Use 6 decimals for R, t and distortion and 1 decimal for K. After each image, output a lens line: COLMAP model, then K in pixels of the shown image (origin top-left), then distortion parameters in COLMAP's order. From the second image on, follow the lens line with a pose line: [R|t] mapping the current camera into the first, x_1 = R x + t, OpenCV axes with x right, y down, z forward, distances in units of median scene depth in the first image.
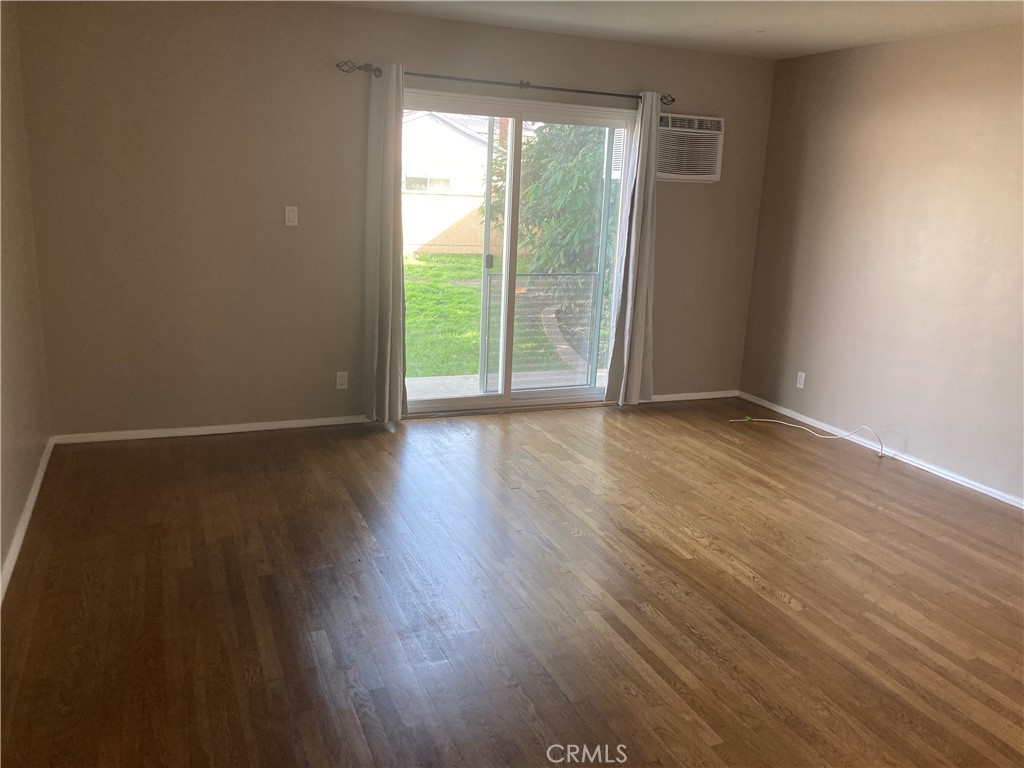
lens RADIAL K [[839.0, 0, 513.8], [0, 839.0, 374.6], [0, 0, 1]] dist [0.012469, 0.015241]
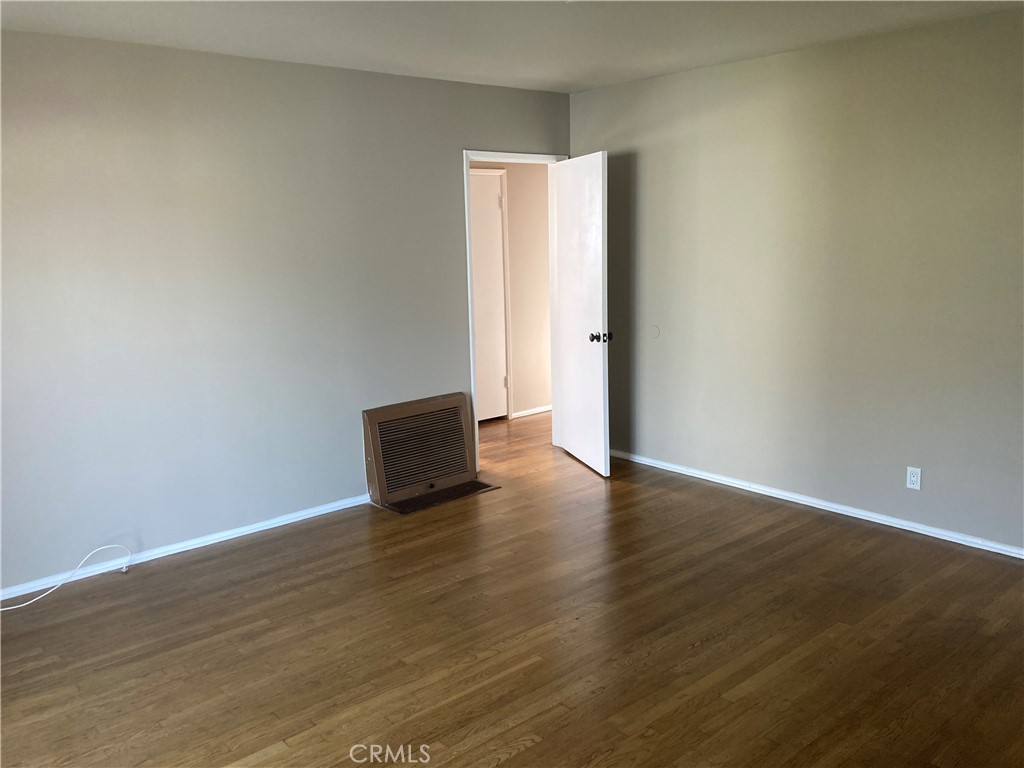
lens RADIAL K [[839.0, 0, 513.8], [0, 839.0, 374.6], [0, 0, 1]] dist [0.012469, 0.015241]
pose [[-0.314931, -0.198950, 0.928029, -0.433590], [0.226335, 0.933832, 0.277002, -0.246304], [-0.921733, 0.297282, -0.249064, 0.958290]]
